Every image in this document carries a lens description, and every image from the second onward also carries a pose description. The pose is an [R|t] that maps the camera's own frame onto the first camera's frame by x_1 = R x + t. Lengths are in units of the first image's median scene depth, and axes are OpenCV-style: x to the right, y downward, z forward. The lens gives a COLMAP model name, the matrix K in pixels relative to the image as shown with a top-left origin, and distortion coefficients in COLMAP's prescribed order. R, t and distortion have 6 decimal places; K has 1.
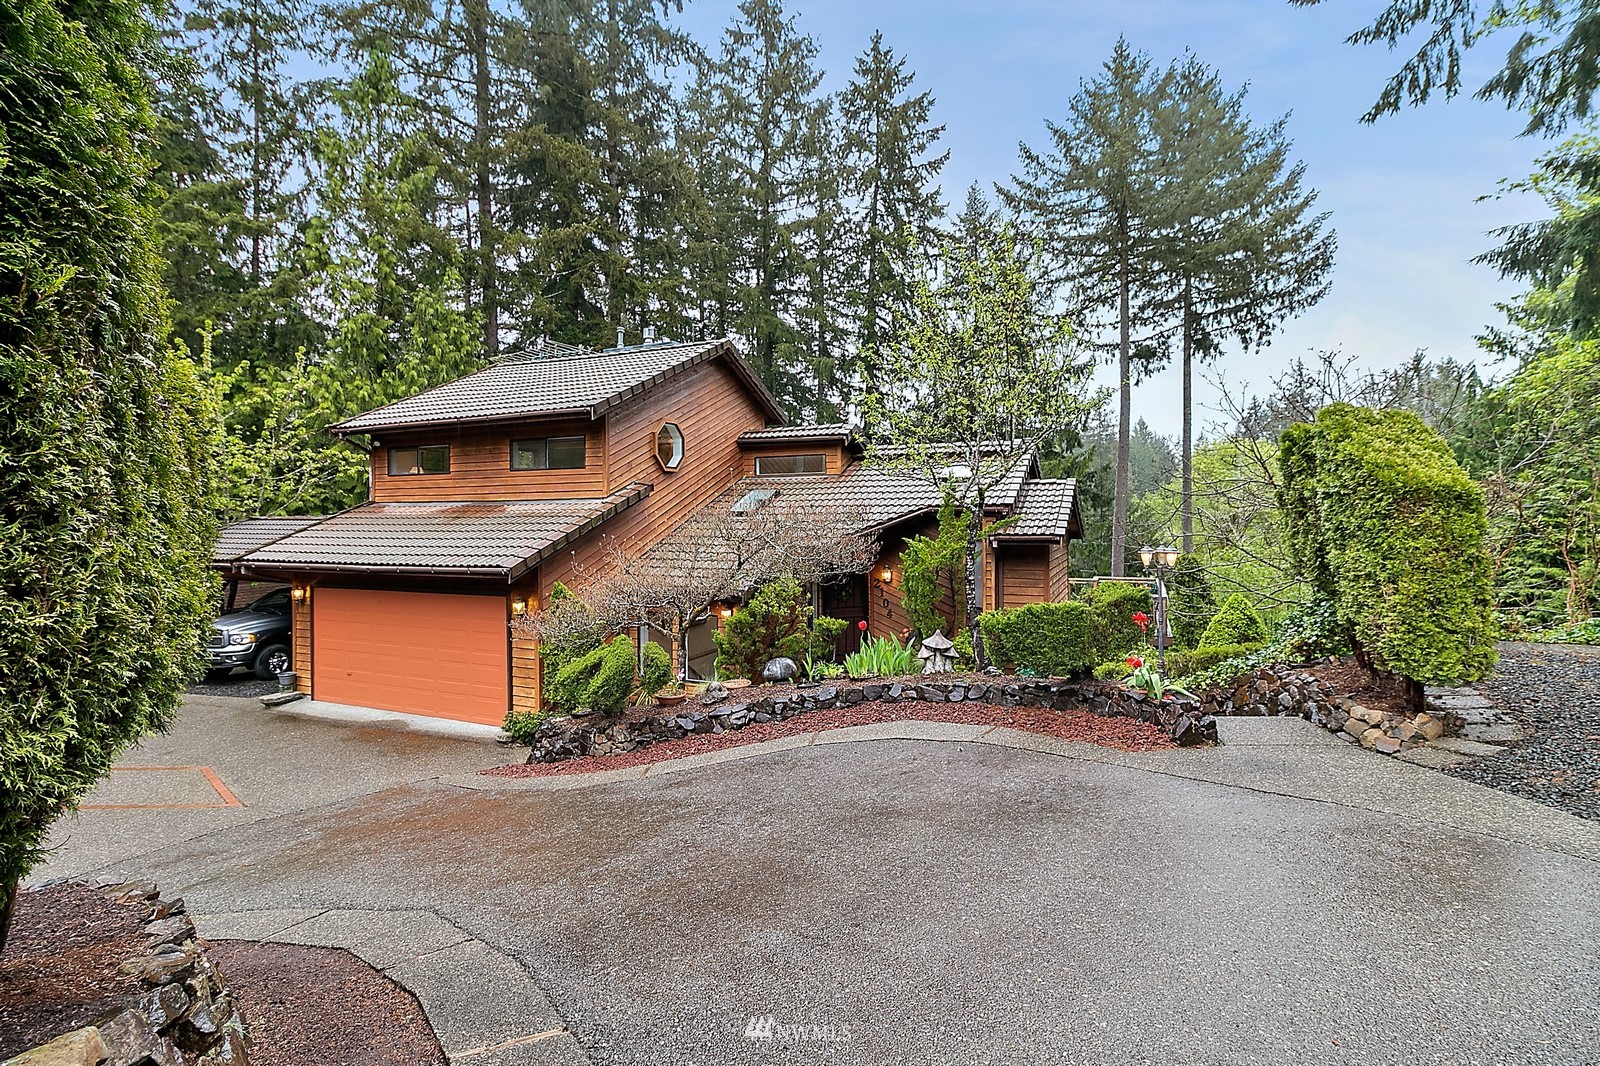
lens RADIAL K [[750.3, 0, 801.8], [0, 750.3, 535.6], [0, 0, 1]] dist [0.003368, 0.002445]
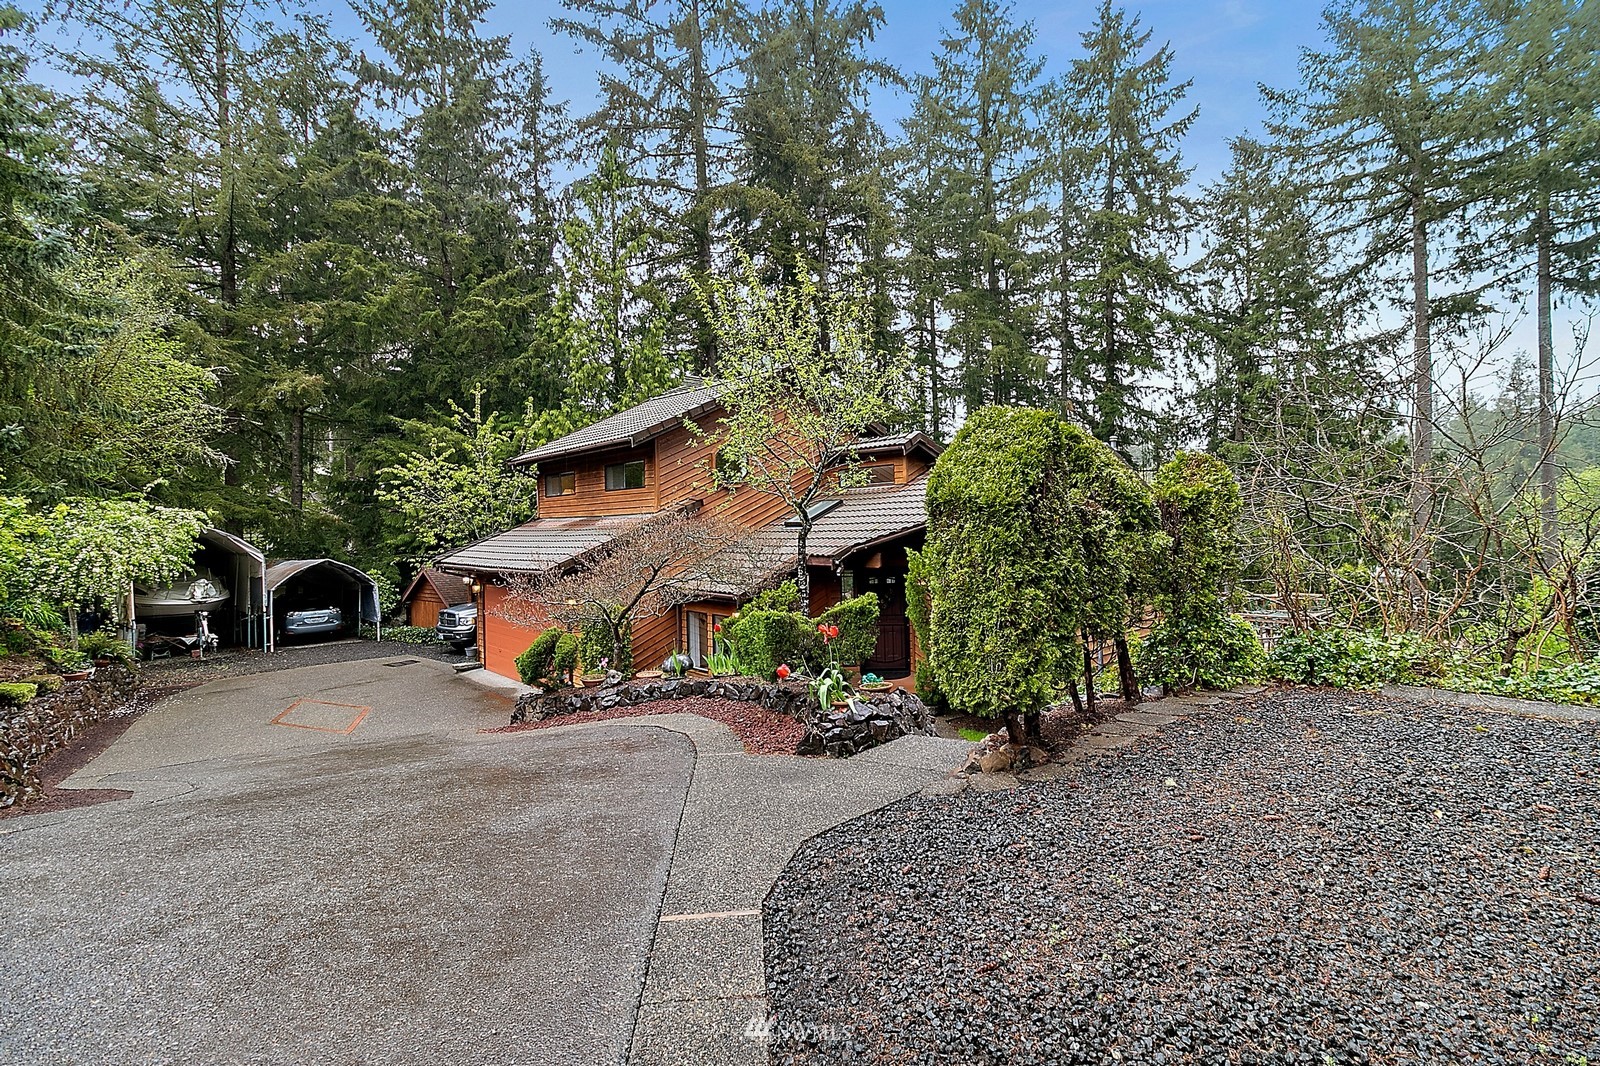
lens RADIAL K [[750.3, 0, 807.0], [0, 750.3, 535.2], [0, 0, 1]] dist [0.003368, 0.002445]
pose [[0.913458, -0.004585, -0.406908, 0.140666], [0.001119, 0.999961, -0.008757, -0.001294], [0.406932, 0.007544, 0.913427, 0.010117]]
